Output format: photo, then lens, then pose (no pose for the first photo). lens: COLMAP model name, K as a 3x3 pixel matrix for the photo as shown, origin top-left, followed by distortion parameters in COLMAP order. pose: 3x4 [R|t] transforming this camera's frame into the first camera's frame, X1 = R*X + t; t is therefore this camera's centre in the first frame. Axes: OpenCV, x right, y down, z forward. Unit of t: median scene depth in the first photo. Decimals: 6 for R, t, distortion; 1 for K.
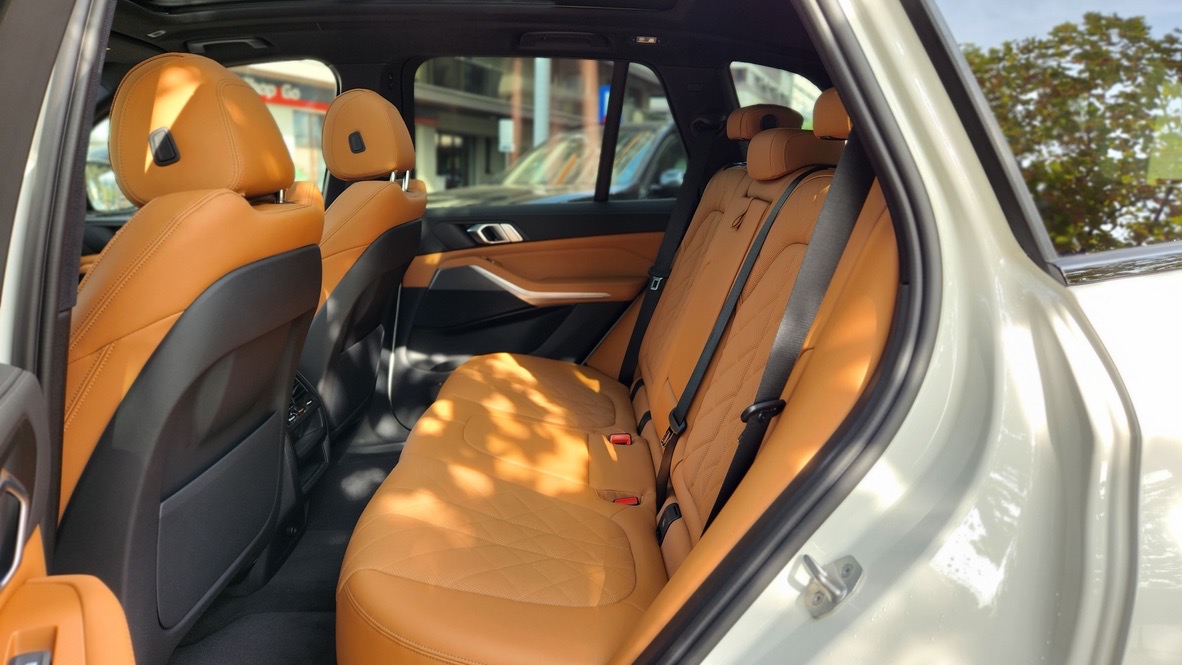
lens RADIAL K [[780.1, 0, 591.0], [0, 780.1, 332.5], [0, 0, 1]] dist [0.005675, -0.001691]
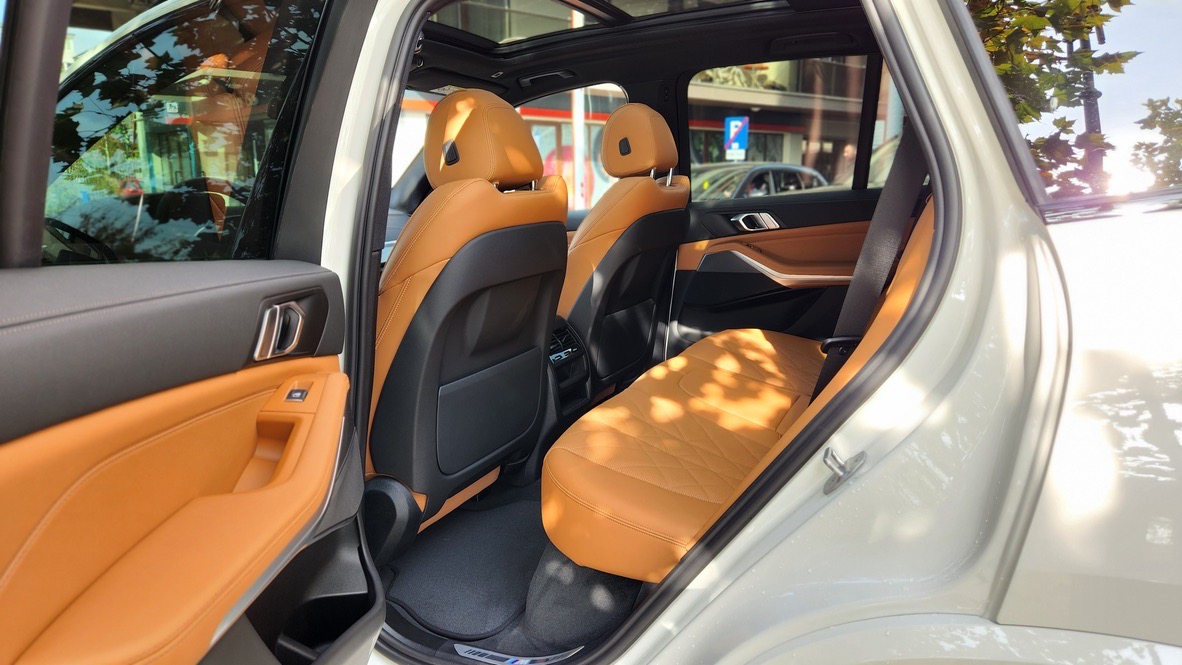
lens RADIAL K [[780.1, 0, 591.0], [0, 780.1, 332.5], [0, 0, 1]] dist [0.005675, -0.001691]
pose [[0.894581, 0.047773, -0.444346, 0.173755], [-0.052851, 0.998602, 0.000962, 0.043062], [0.443770, 0.022624, 0.895855, -0.103564]]
